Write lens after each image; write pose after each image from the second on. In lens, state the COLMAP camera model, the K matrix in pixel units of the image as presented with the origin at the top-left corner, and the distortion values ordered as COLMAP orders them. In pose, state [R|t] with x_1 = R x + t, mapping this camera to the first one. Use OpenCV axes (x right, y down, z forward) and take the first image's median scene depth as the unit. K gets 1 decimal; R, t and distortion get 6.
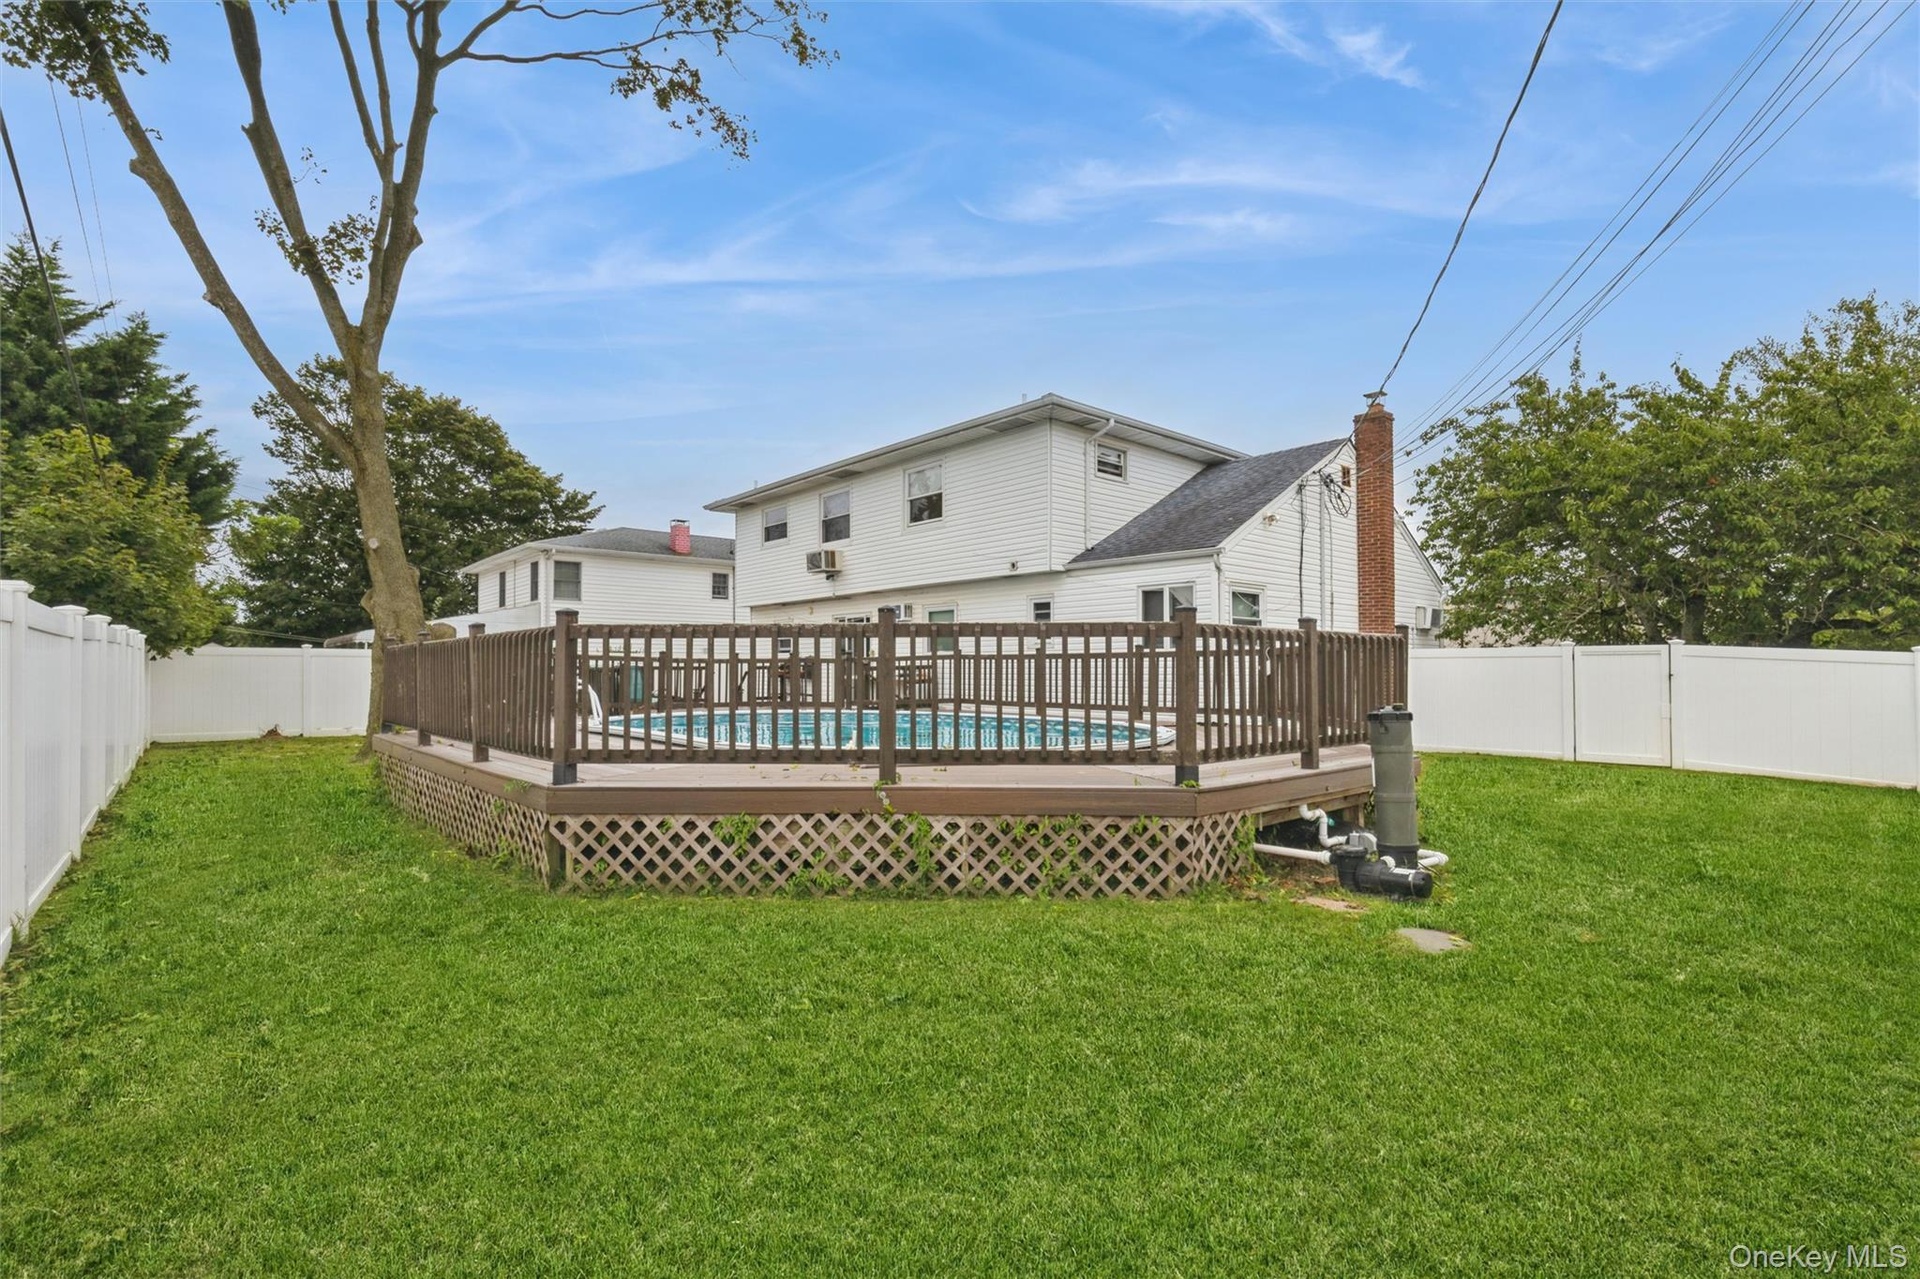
lens RADIAL K [[914.1, 0, 965.1], [0, 914.1, 654.2], [0, 0, 1]] dist [-0.006974, -0.001040]
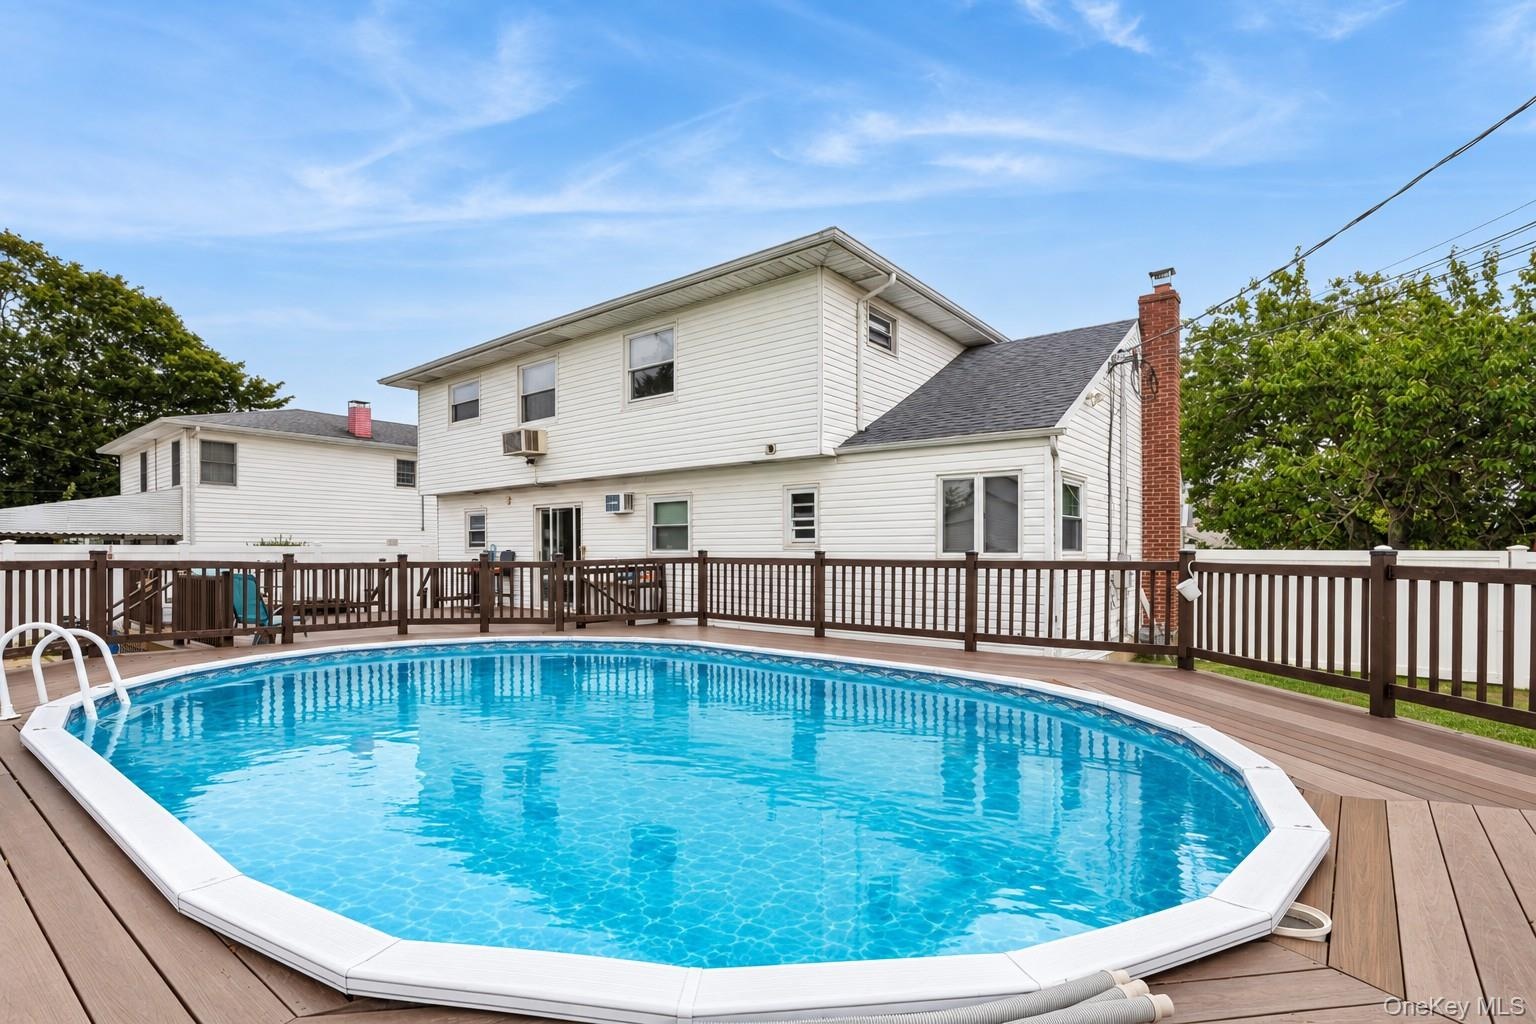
lens RADIAL K [[731.2, 0, 803.1], [0, 731.2, 546.3], [0, 0, 1]] dist [-0.006974, -0.001040]
pose [[0.976798, 0.002248, 0.214152, -0.046522], [-0.004114, 0.999957, 0.008270, -0.012018], [-0.214125, -0.008960, 0.976765, 0.283719]]
